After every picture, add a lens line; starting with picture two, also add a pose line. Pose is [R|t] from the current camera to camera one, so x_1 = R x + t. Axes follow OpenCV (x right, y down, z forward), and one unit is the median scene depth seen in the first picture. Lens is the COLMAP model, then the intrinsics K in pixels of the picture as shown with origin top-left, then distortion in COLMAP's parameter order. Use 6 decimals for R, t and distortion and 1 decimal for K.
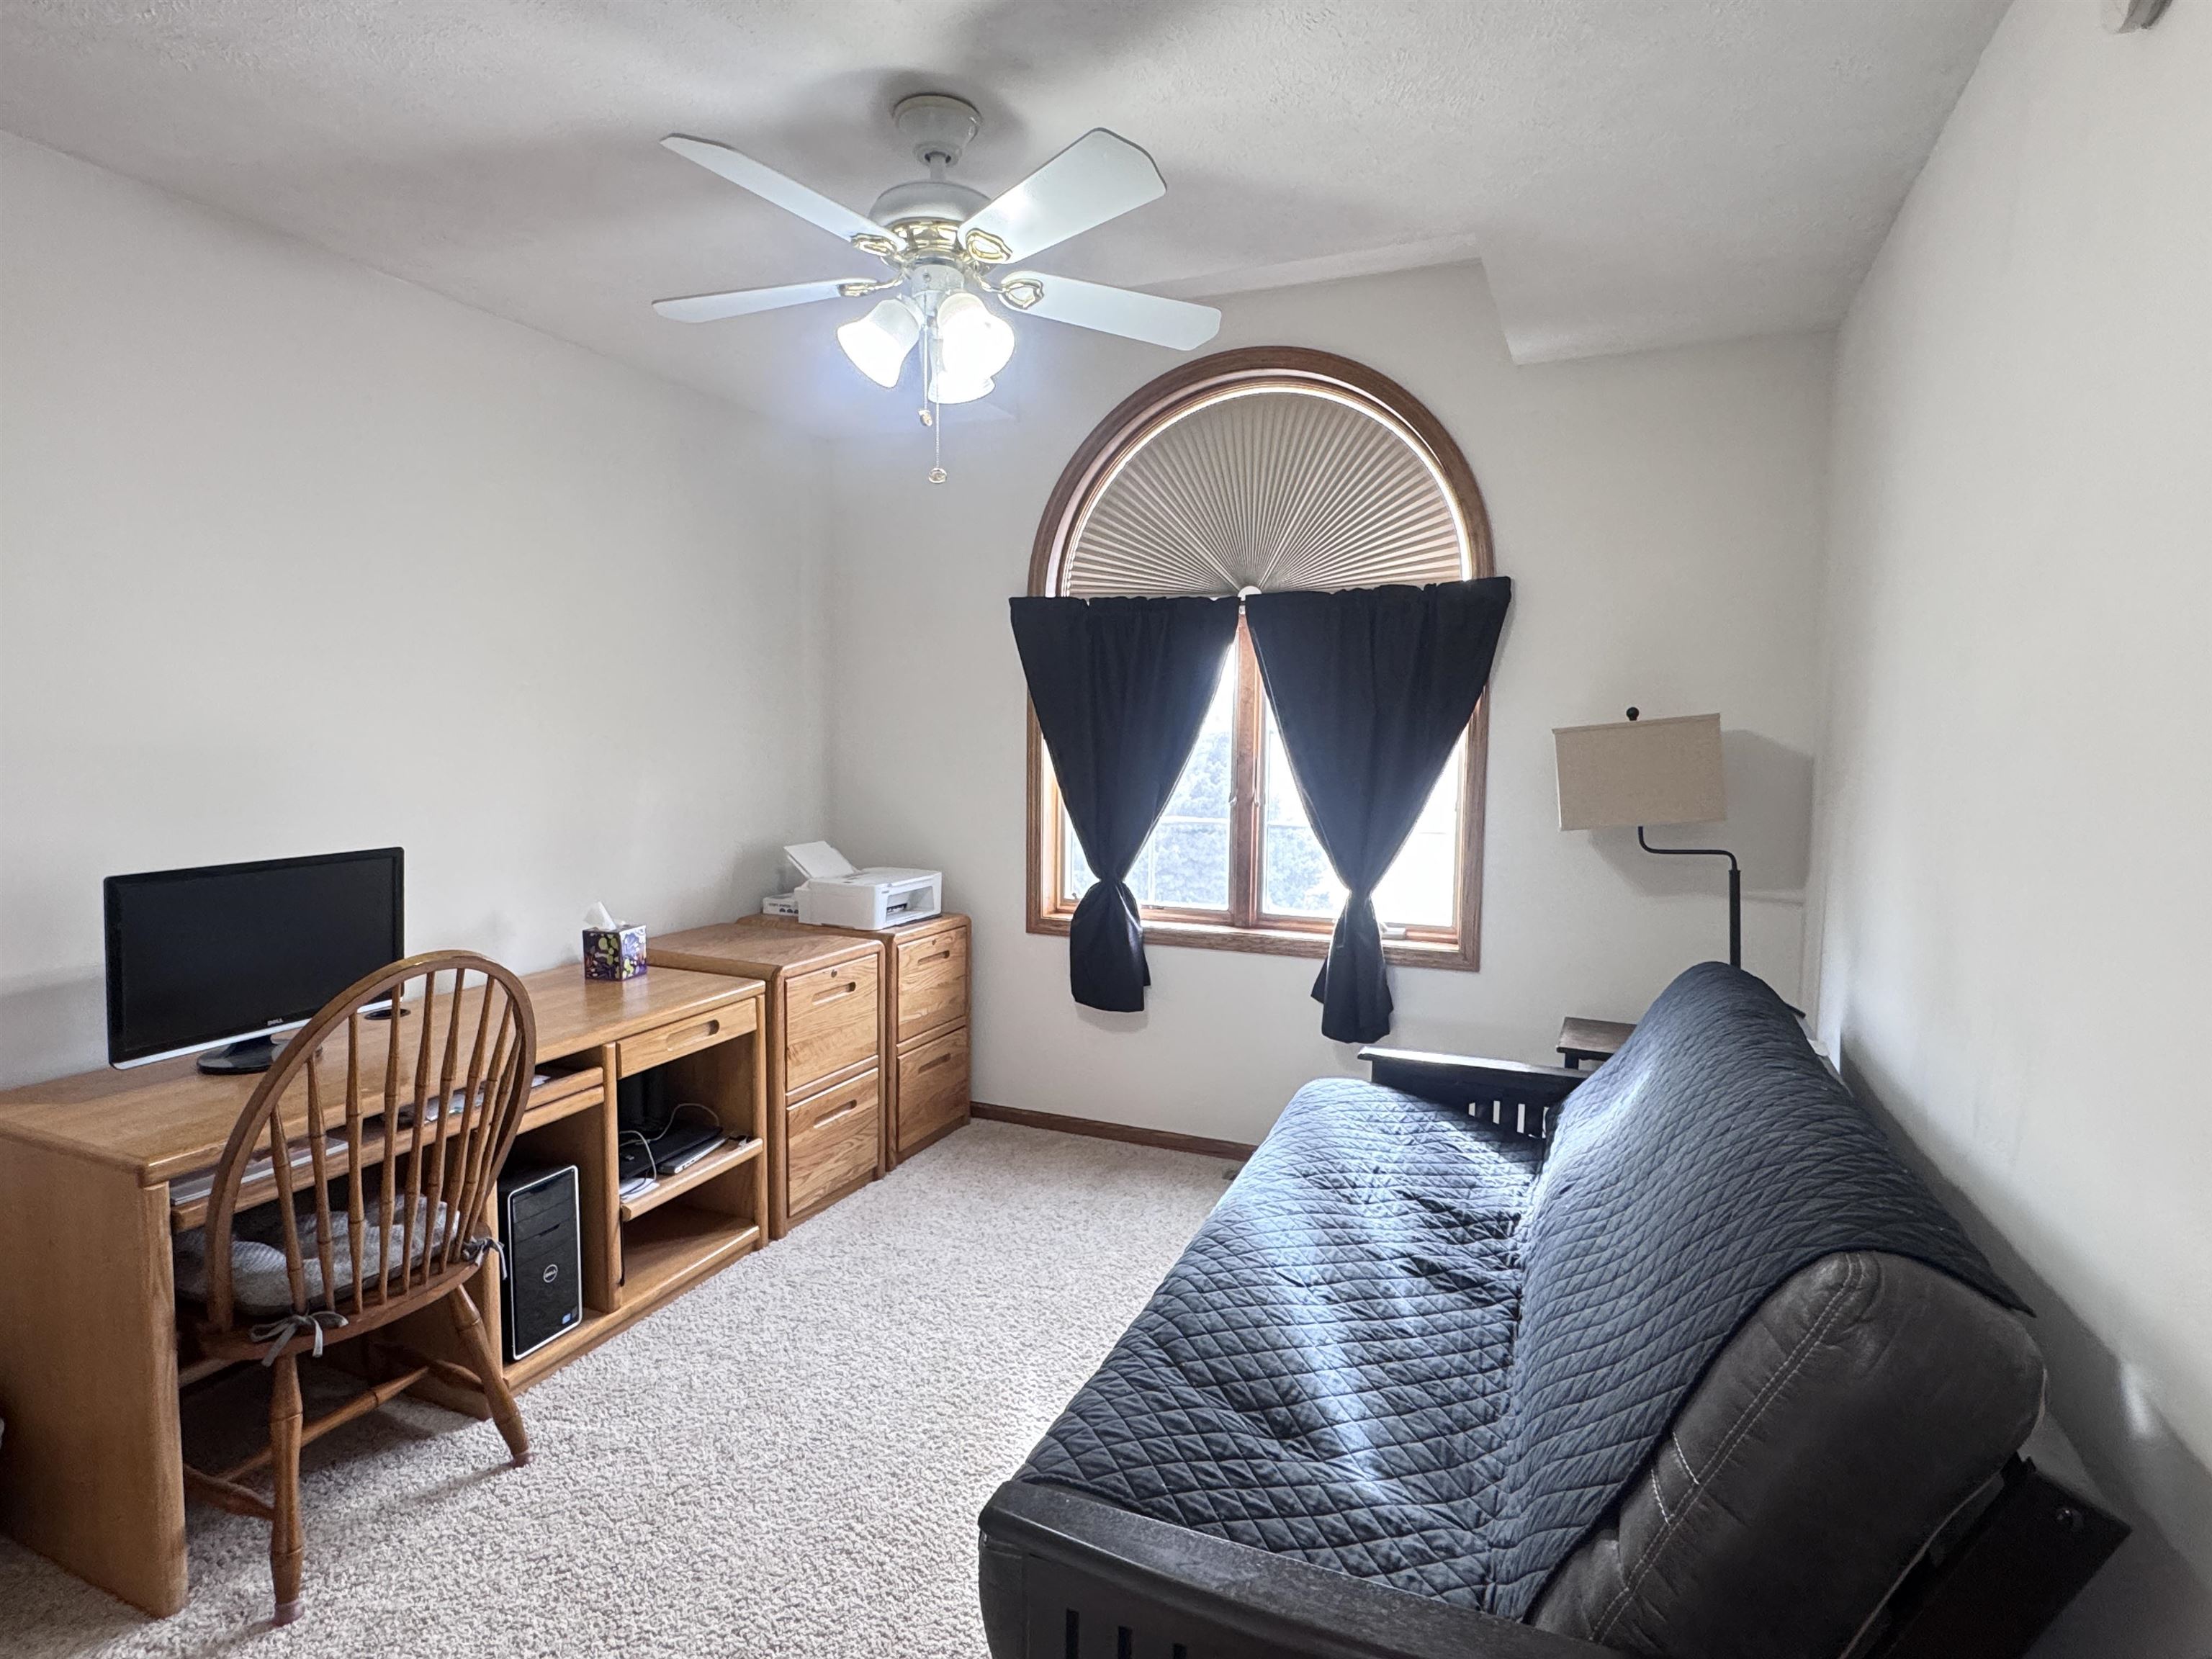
lens RADIAL K [[1164.0, 0, 1098.7], [0, 1164.0, 834.8], [0, 0, 1]] dist [-0.005188, 0.000280]
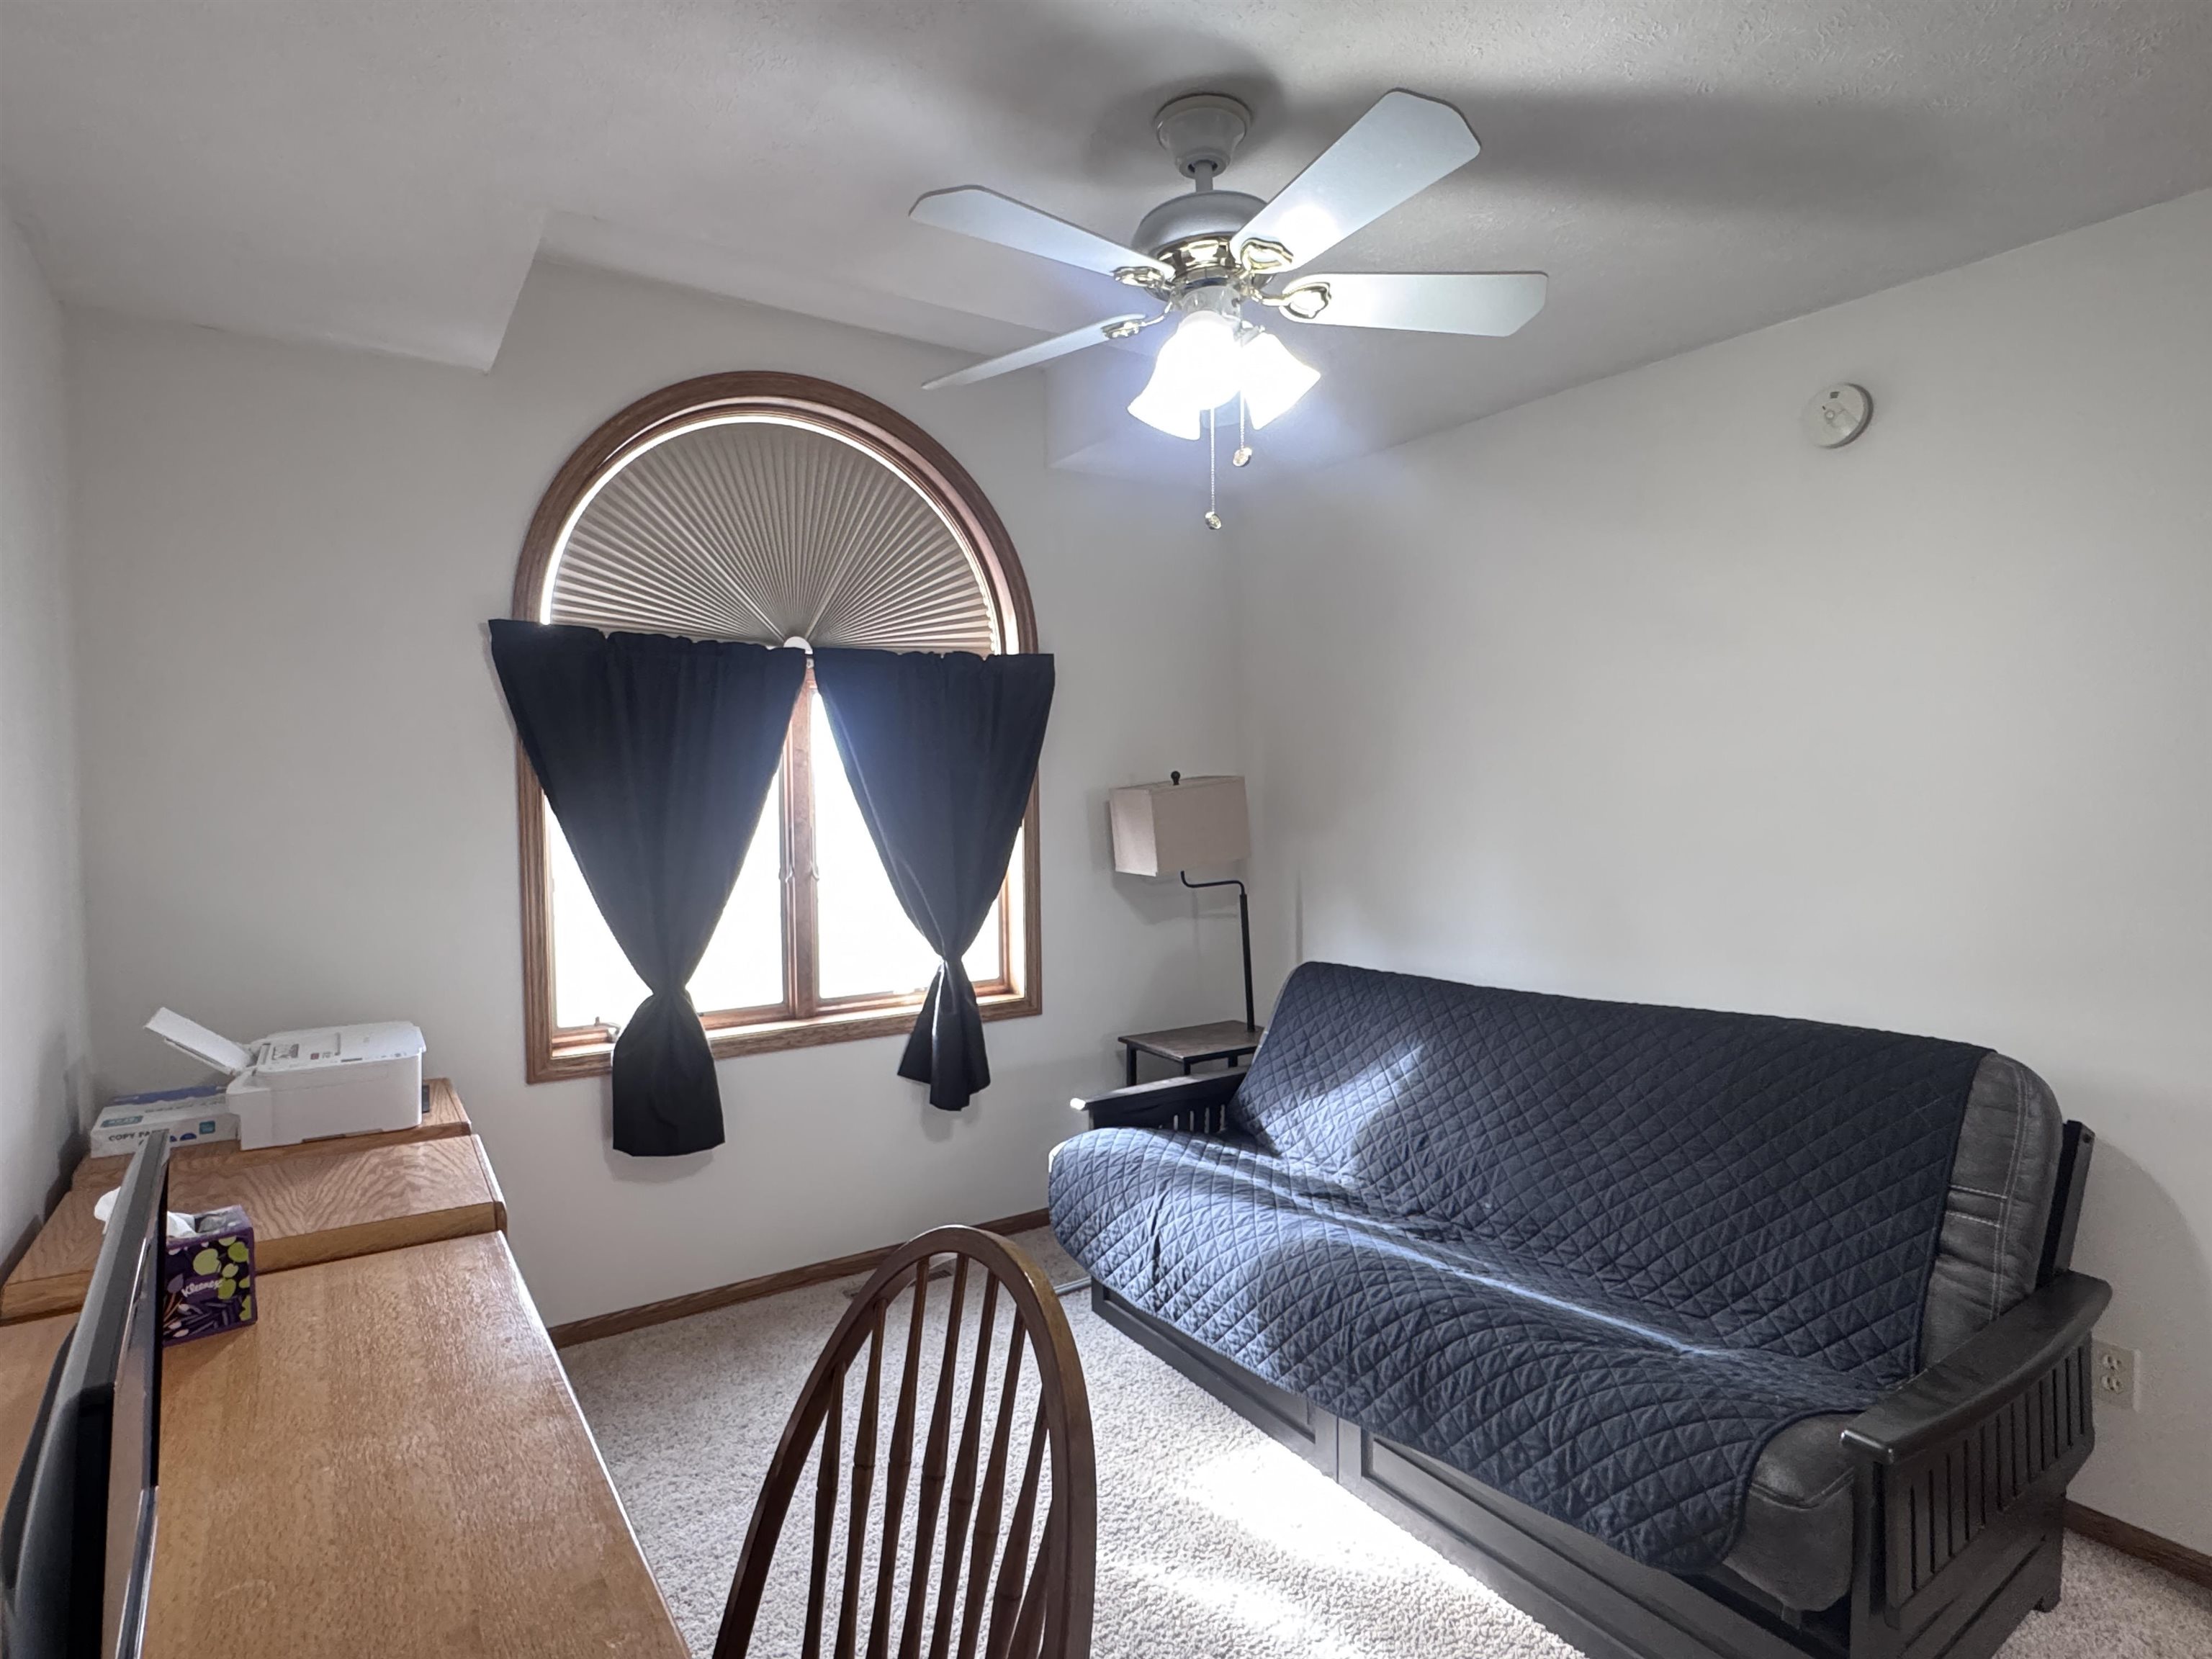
lens RADIAL K [[1164.0, 0, 1098.7], [0, 1164.0, 834.8], [0, 0, 1]] dist [-0.005188, 0.000280]
pose [[0.532966, -0.040986, 0.845143, -0.518769], [0.102504, 0.994597, -0.016407, -0.022824], [-0.839905, 0.095375, 0.534288, 0.343869]]
